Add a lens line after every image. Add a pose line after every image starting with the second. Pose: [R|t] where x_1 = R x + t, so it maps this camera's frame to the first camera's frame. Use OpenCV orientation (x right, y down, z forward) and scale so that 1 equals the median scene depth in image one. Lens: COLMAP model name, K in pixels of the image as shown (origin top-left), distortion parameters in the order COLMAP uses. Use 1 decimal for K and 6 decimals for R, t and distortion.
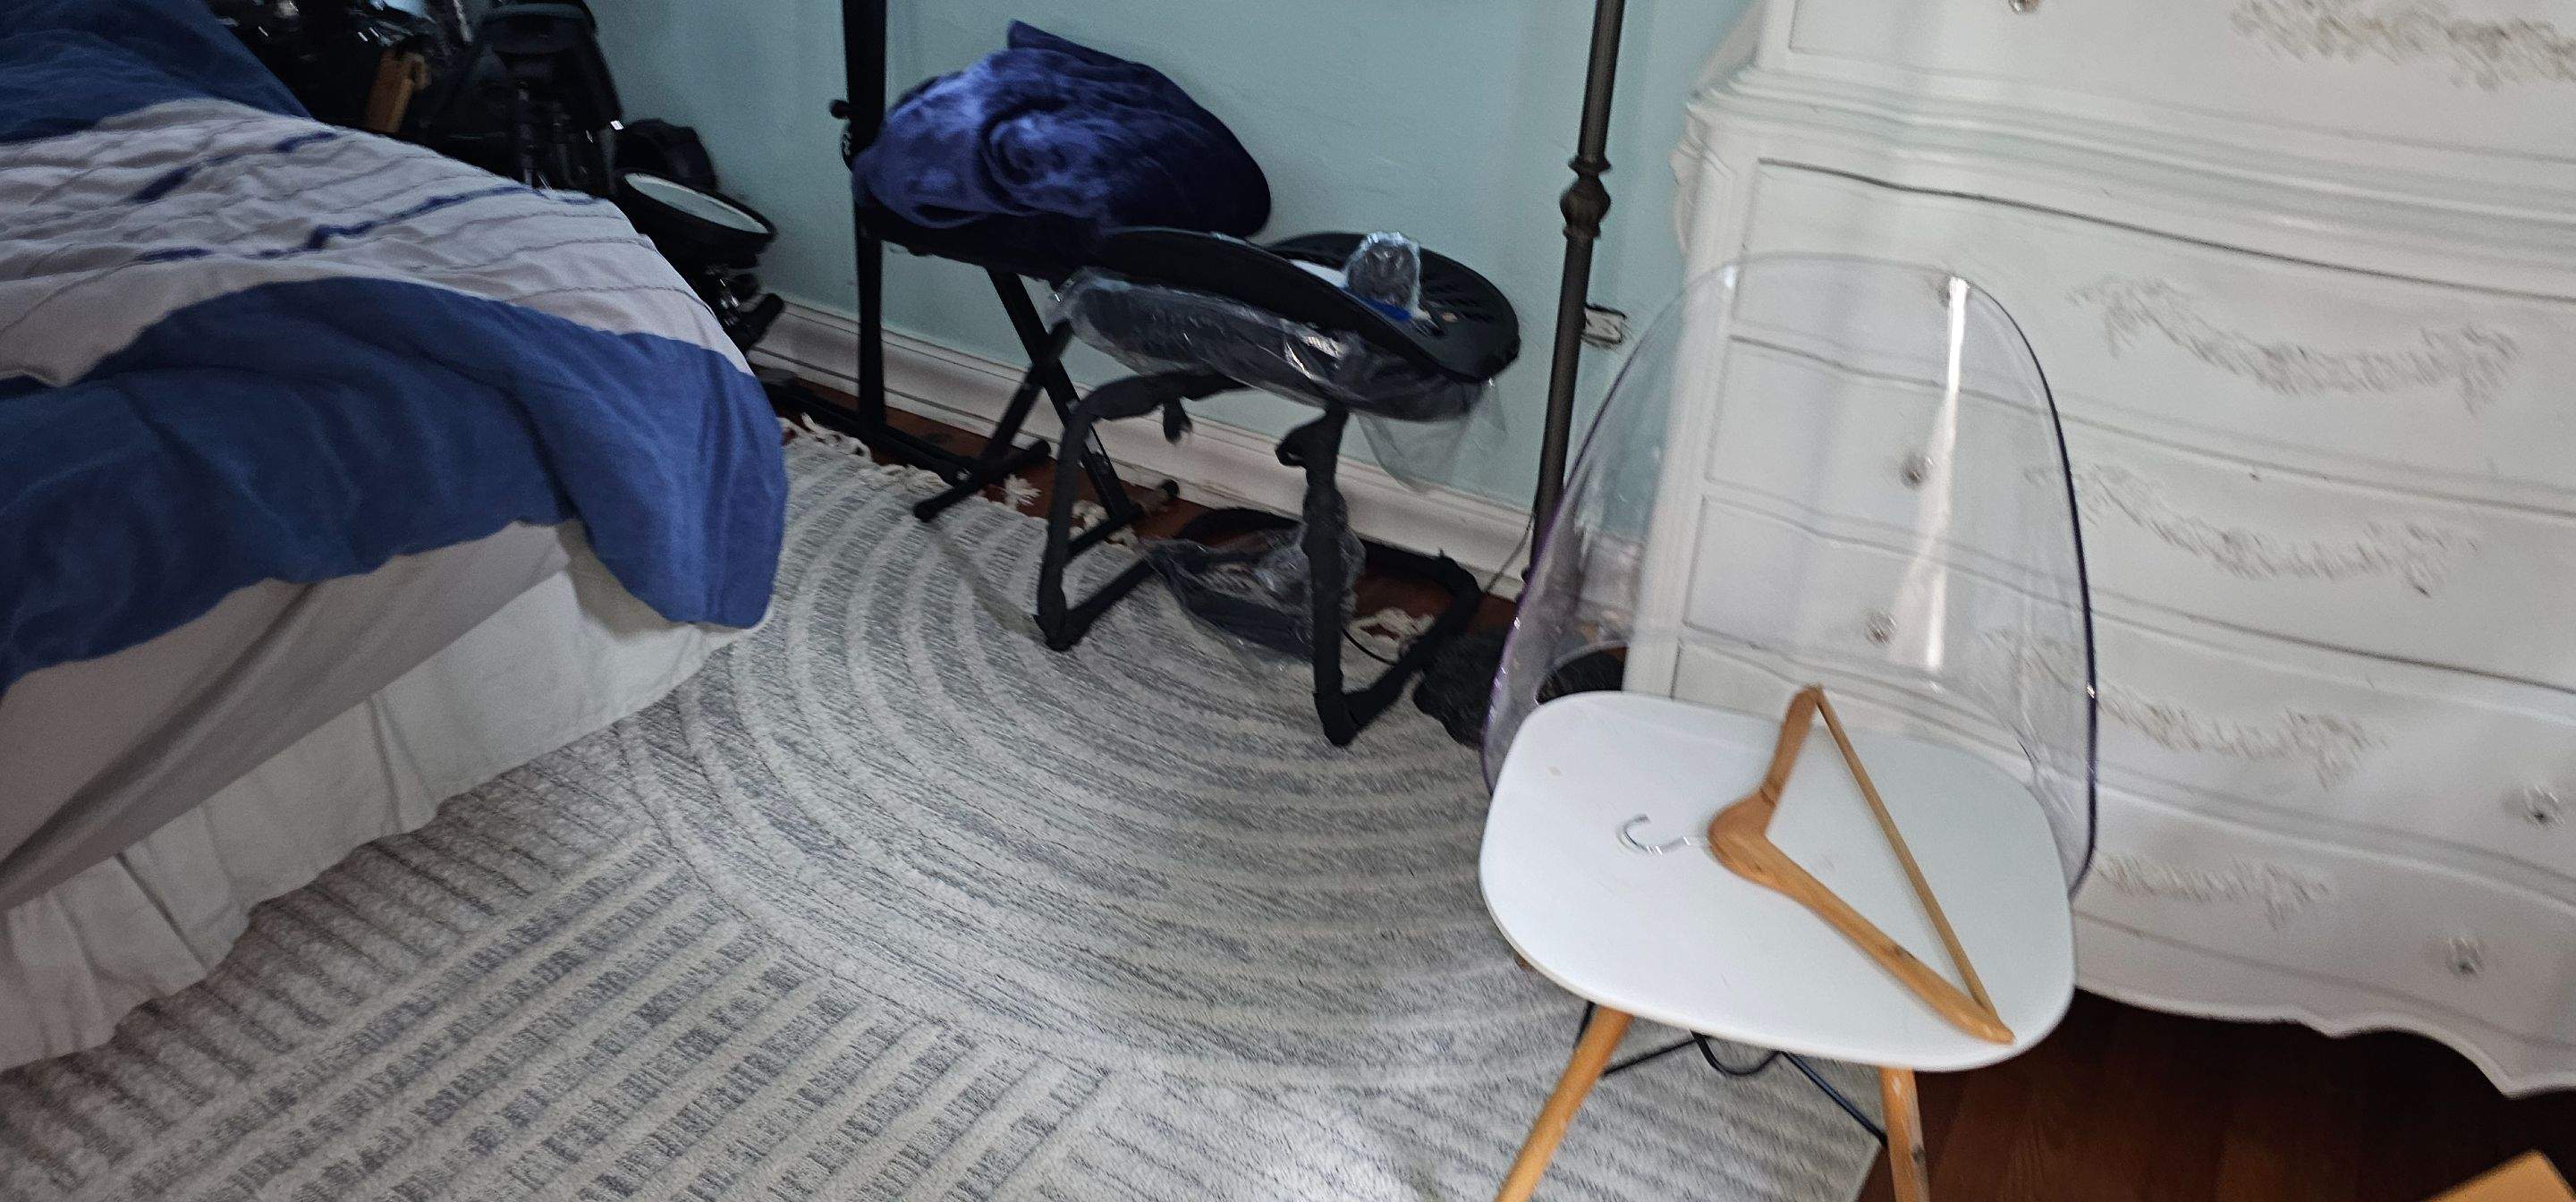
lens RADIAL K [[1707.3, 0, 1279.2], [0, 1707.3, 601.4], [0, 0, 1]] dist [0.002519, -0.002314]
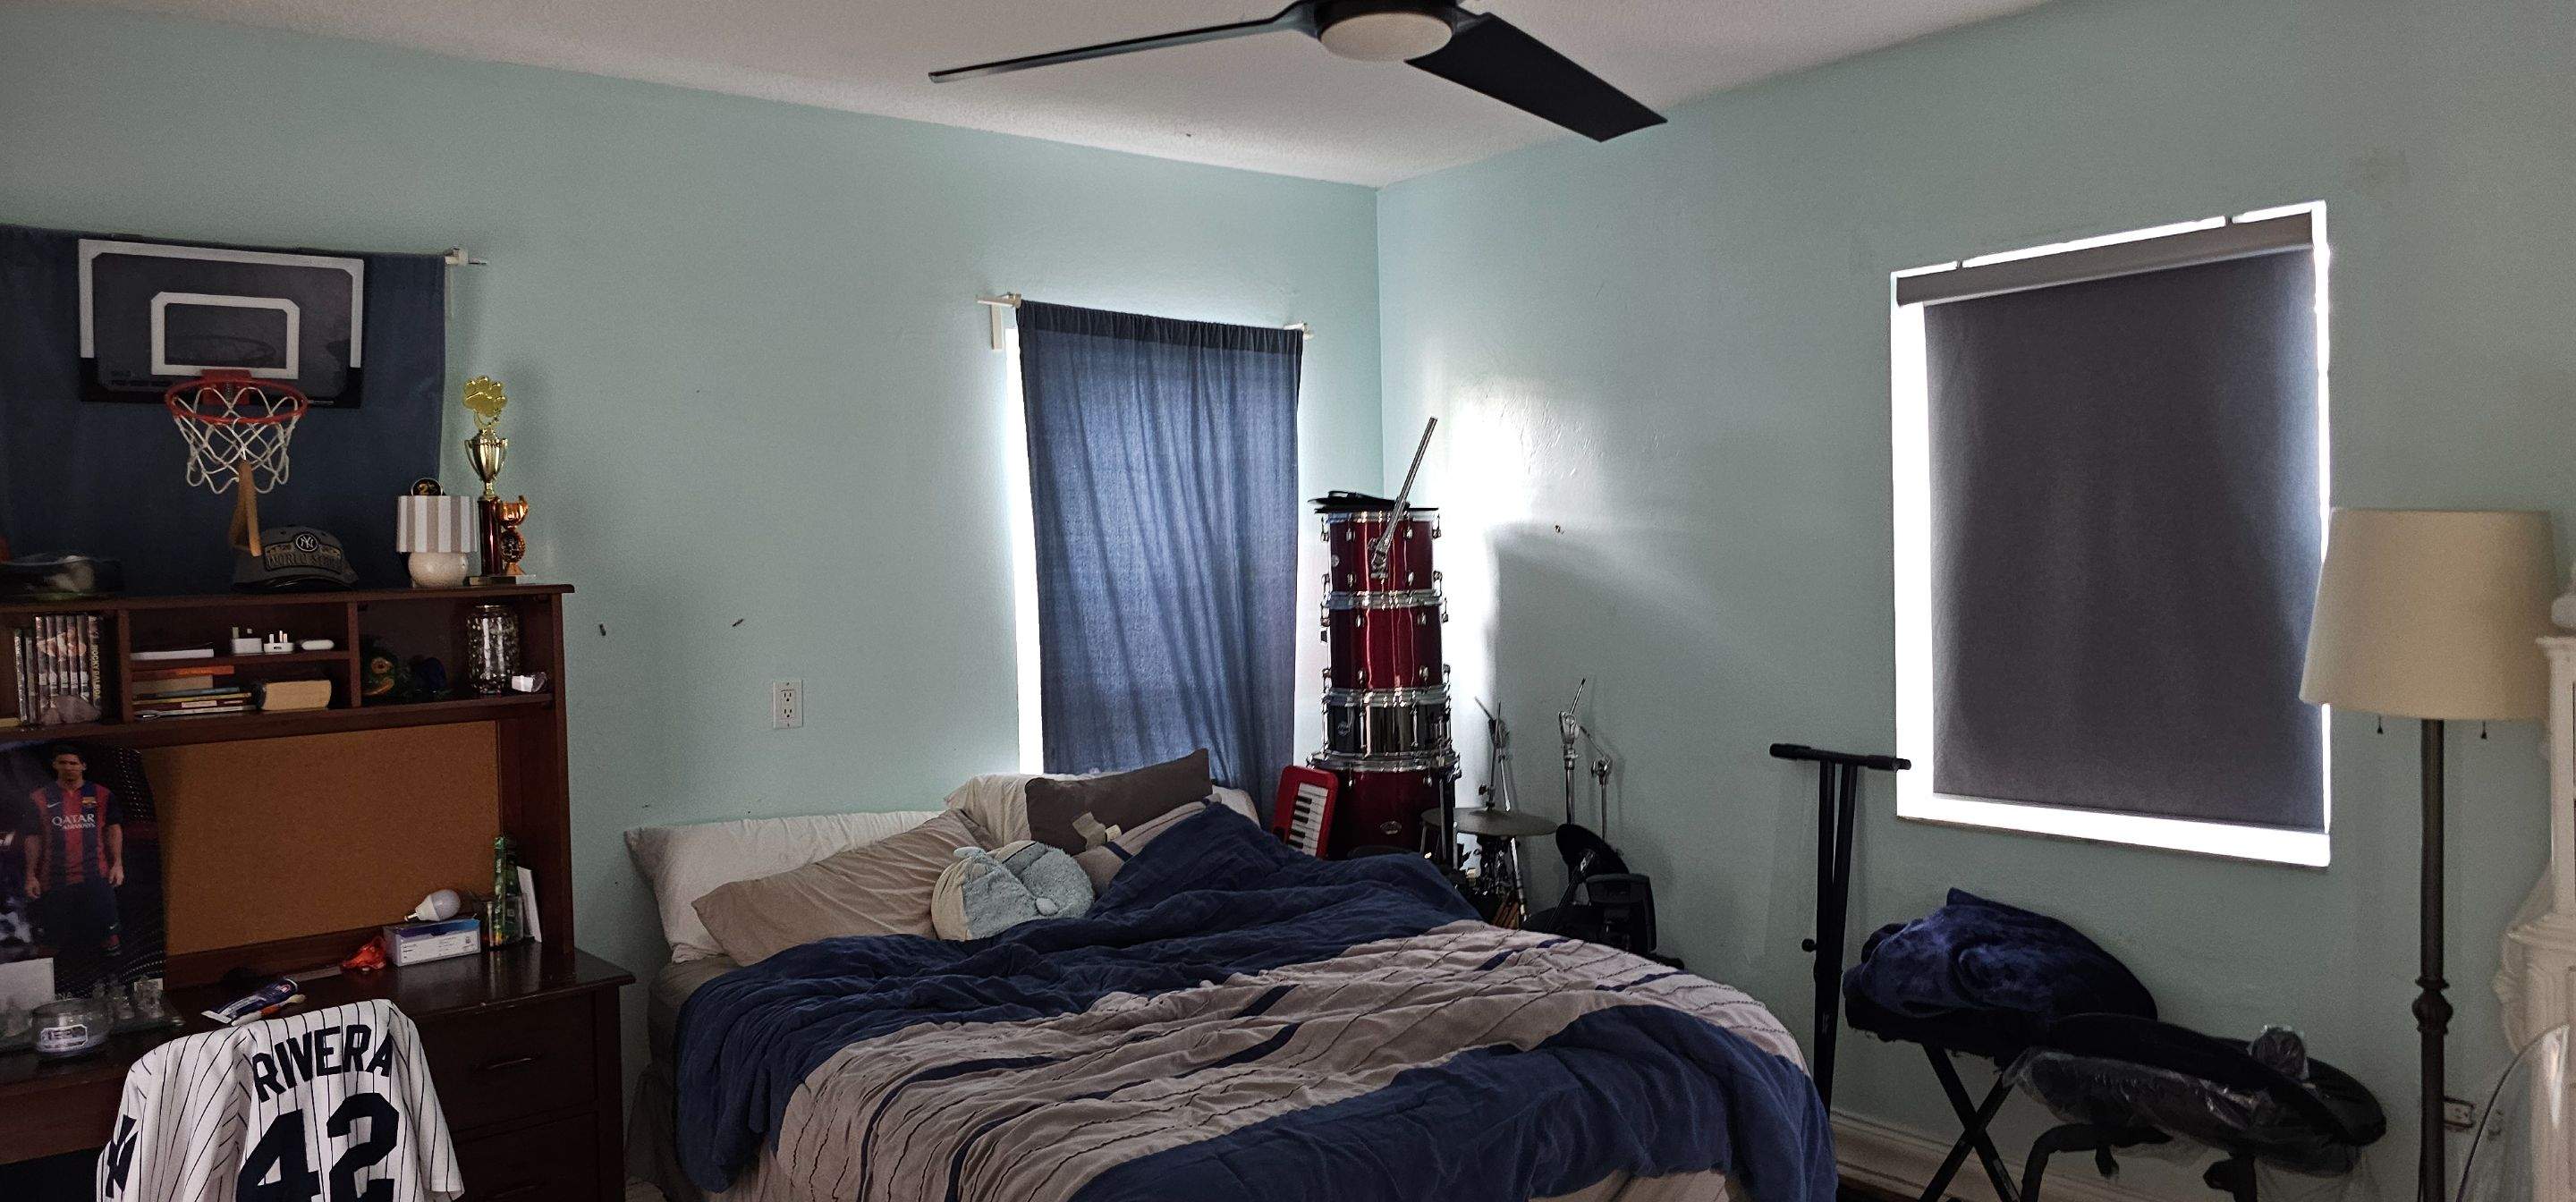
lens RADIAL K [[1707.3, 0, 1279.2], [0, 1707.3, 601.4], [0, 0, 1]] dist [0.002519, -0.002314]
pose [[0.937177, -0.041240, -0.346408, -0.199806], [-0.134070, 0.874151, -0.466781, 0.245649], [0.322063, 0.483899, 0.813706, -0.596216]]
